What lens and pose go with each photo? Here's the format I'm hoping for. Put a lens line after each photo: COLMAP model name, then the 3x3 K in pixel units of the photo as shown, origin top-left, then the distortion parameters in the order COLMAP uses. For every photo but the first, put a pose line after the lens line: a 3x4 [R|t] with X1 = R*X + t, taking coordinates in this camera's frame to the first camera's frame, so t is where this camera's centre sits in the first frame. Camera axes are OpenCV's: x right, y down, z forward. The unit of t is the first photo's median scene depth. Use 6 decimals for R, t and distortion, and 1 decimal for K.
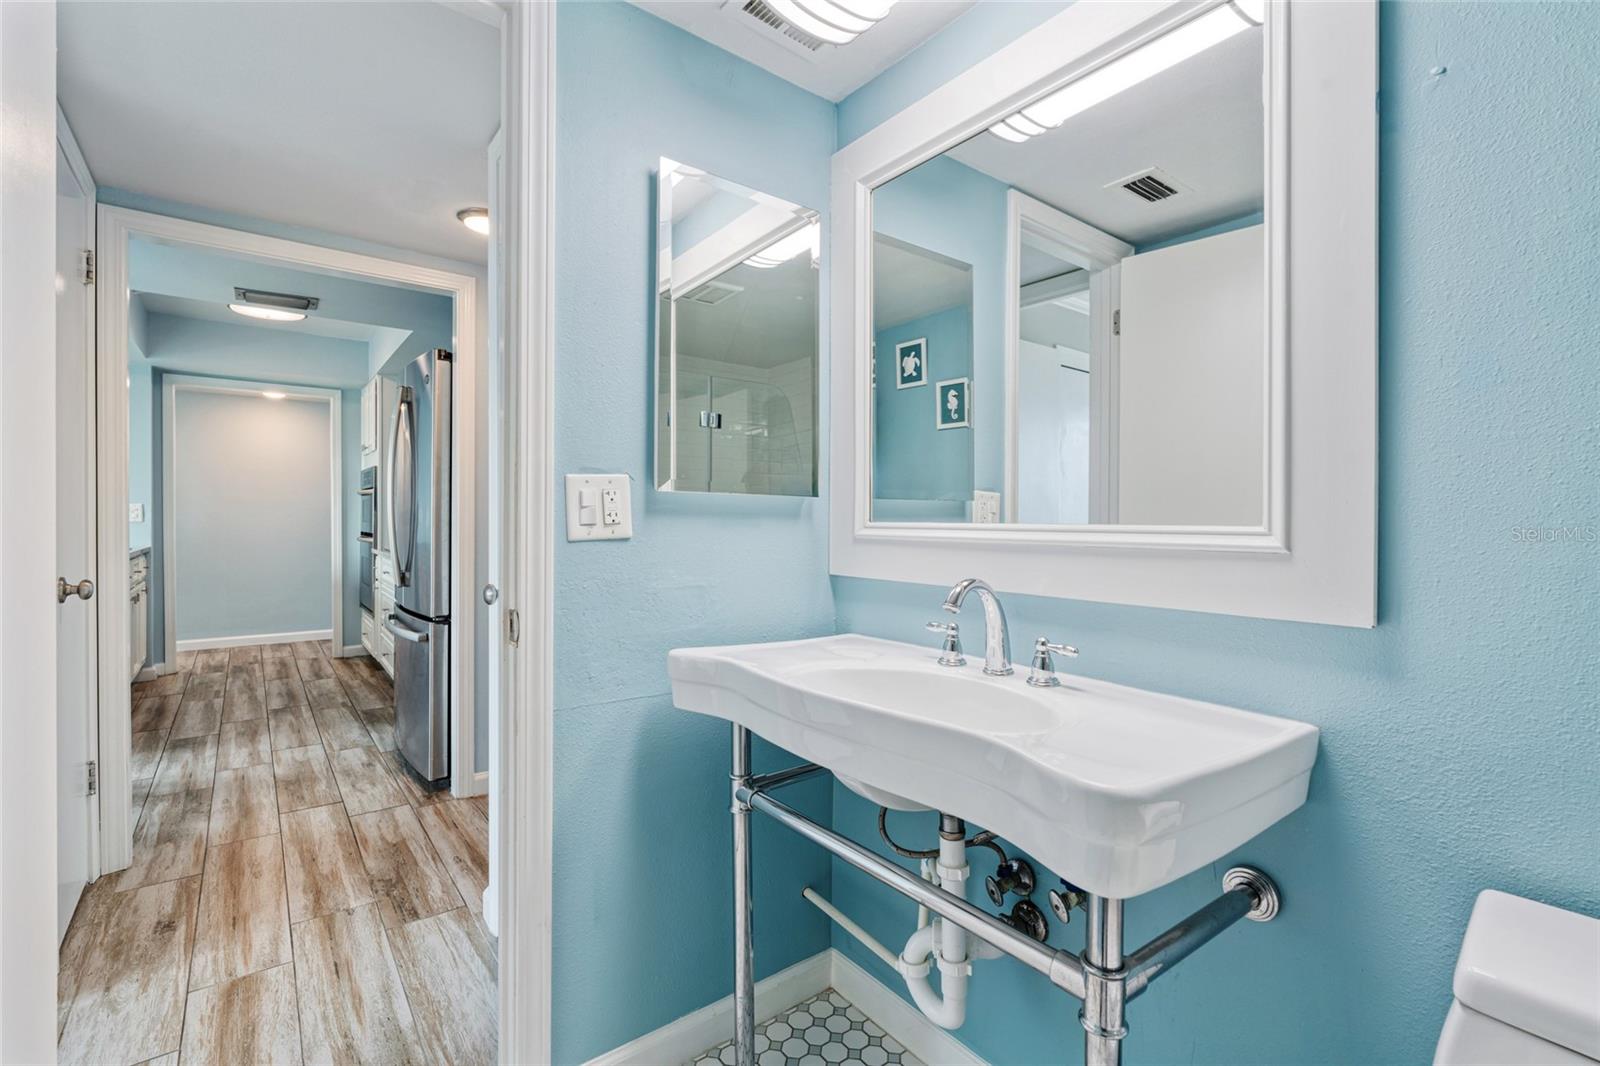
lens RADIAL K [[711.3, 0, 789.9], [0, 711.3, 536.1], [0, 0, 1]] dist [0.004076, -0.000024]
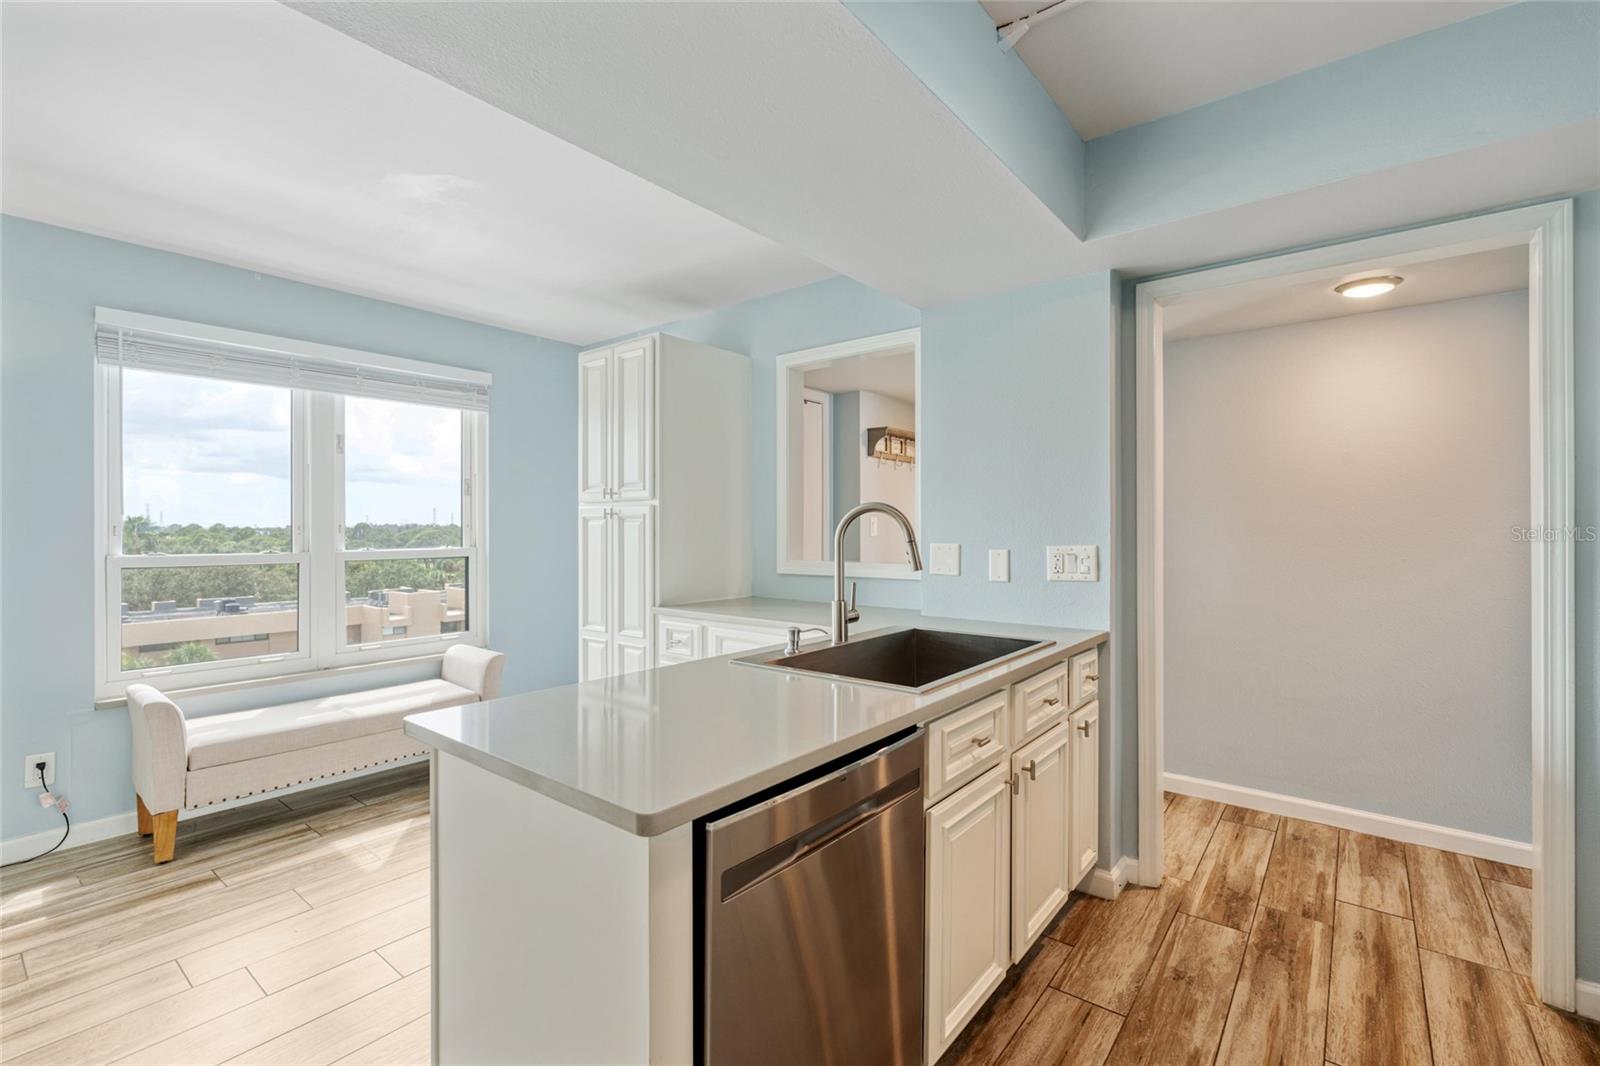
lens RADIAL K [[711.3, 0, 818.5], [0, 711.3, 531.3], [0, 0, 1]] dist [0.004076, -0.000024]
pose [[0.262680, -0.009434, -0.964837, -0.359844], [-0.015662, 0.999779, -0.014039, -0.034823], [0.964756, 0.018799, 0.262474, 0.517669]]
